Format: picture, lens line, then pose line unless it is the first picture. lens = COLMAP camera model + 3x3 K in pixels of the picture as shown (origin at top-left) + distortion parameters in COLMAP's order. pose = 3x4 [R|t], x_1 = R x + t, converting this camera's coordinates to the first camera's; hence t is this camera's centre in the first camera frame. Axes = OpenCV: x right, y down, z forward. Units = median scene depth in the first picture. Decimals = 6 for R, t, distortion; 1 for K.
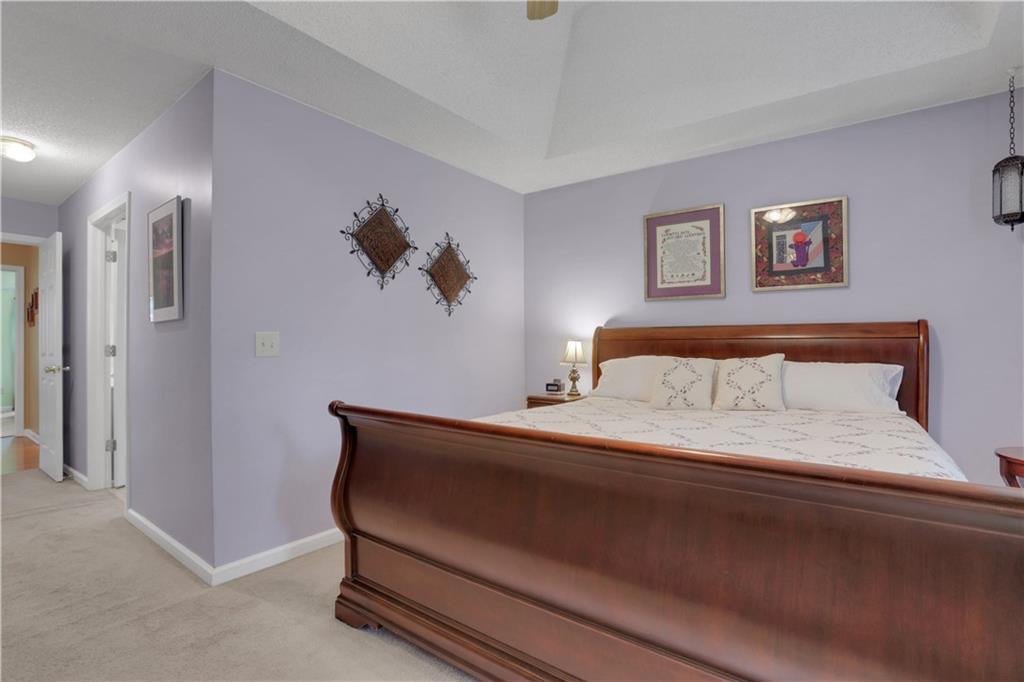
lens RADIAL K [[484.5, 0, 509.2], [0, 484.5, 336.9], [0, 0, 1]] dist [-0.074647, 0.031081]
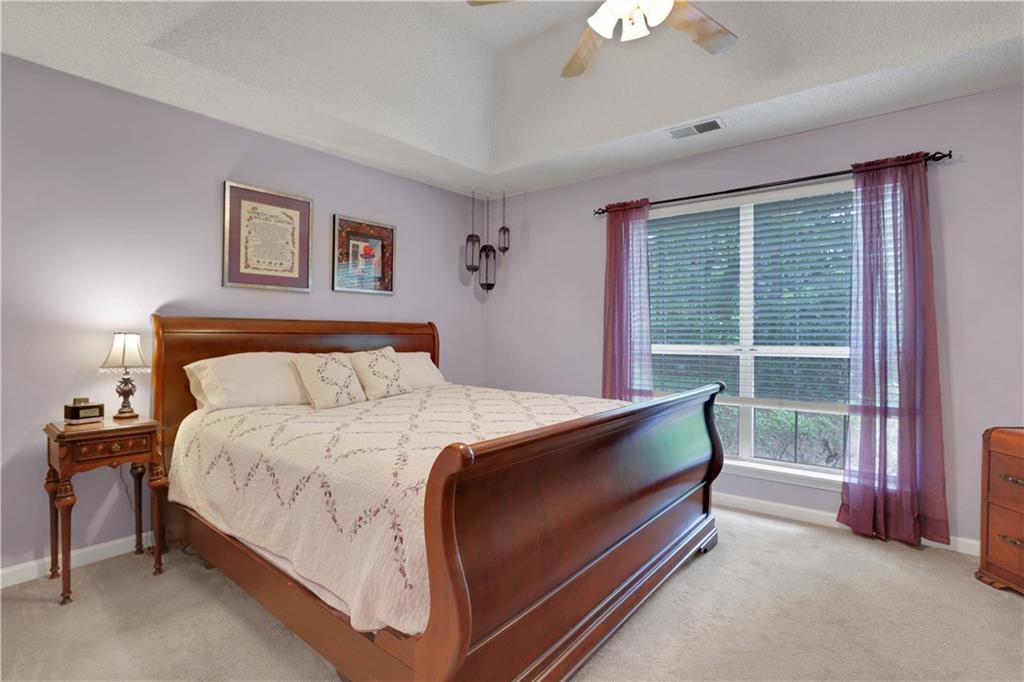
lens RADIAL K [[484.5, 0, 509.2], [0, 484.5, 336.9], [0, 0, 1]] dist [-0.074647, 0.031081]
pose [[0.044653, -0.004445, 0.998993, -0.528737], [-0.018197, 0.999821, 0.005262, -0.001320], [-0.998837, -0.018414, 0.044564, 0.515469]]
